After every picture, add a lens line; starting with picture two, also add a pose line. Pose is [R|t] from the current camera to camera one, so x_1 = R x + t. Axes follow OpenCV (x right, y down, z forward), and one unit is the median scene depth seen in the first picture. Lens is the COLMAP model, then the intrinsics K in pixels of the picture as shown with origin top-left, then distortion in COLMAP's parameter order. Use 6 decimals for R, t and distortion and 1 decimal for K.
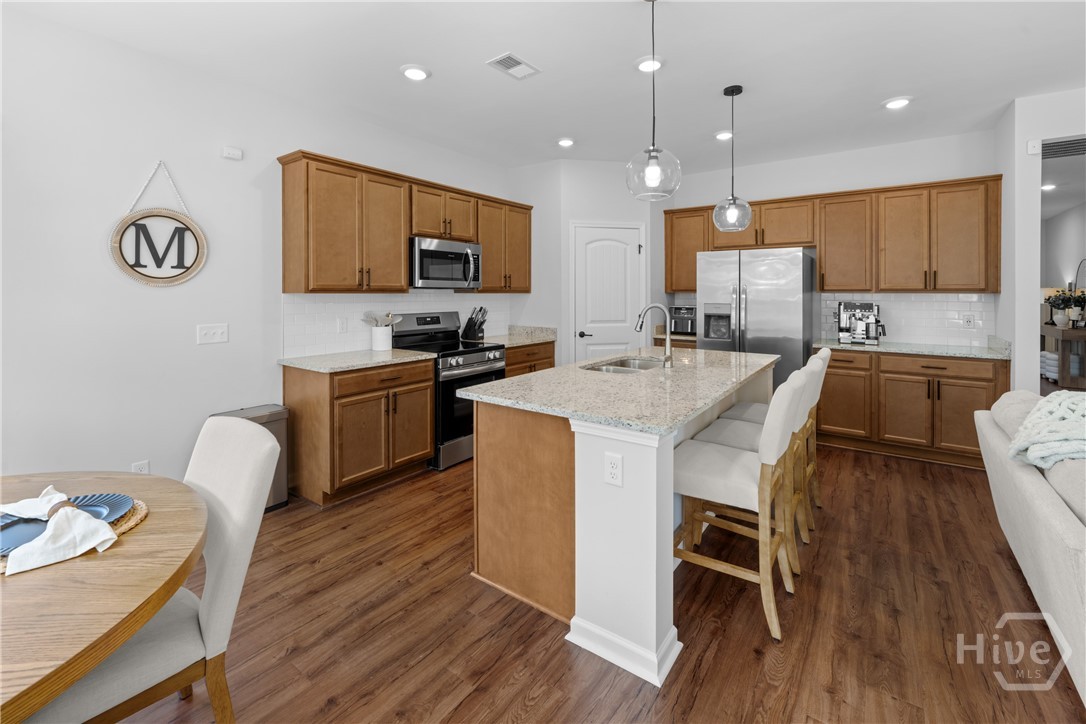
lens RADIAL K [[464.3, 0, 550.0], [0, 464.3, 300.5], [0, 0, 1]] dist [-0.001485, -0.000362]
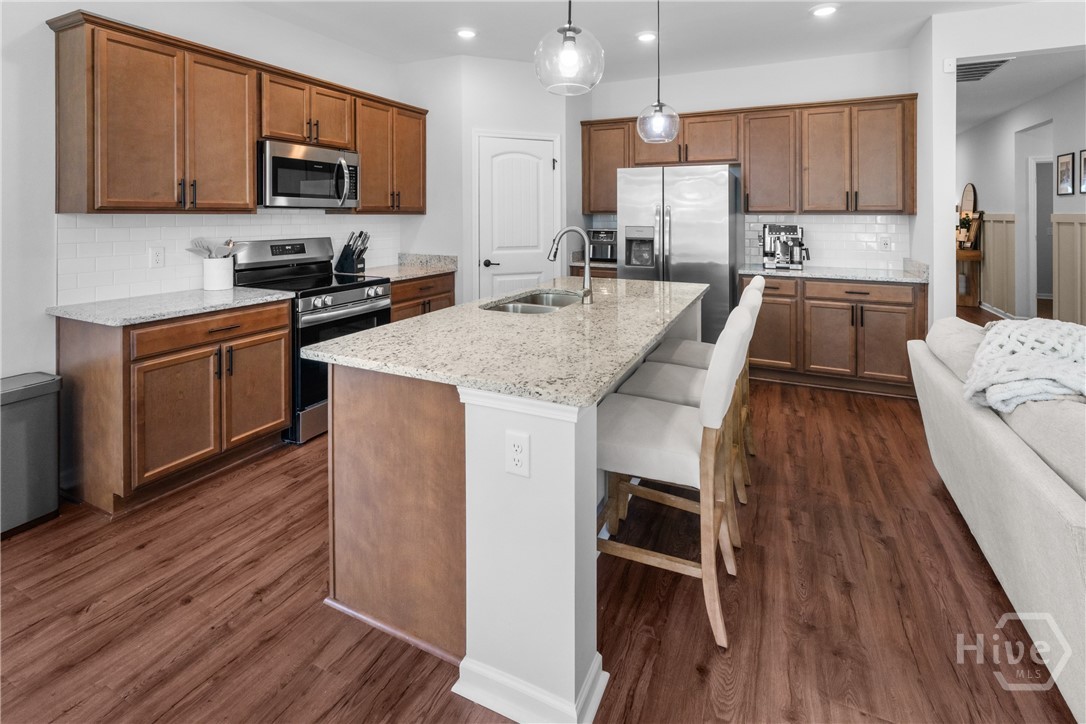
lens RADIAL K [[501.3, 0, 551.8], [0, 501.3, 220.8], [0, 0, 1]] dist [-0.000314, -0.000456]
pose [[0.983003, -0.000928, 0.183585, 0.027884], [0.001978, 0.999983, -0.005539, 0.001309], [-0.183577, 0.005808, 0.982988, 0.130432]]
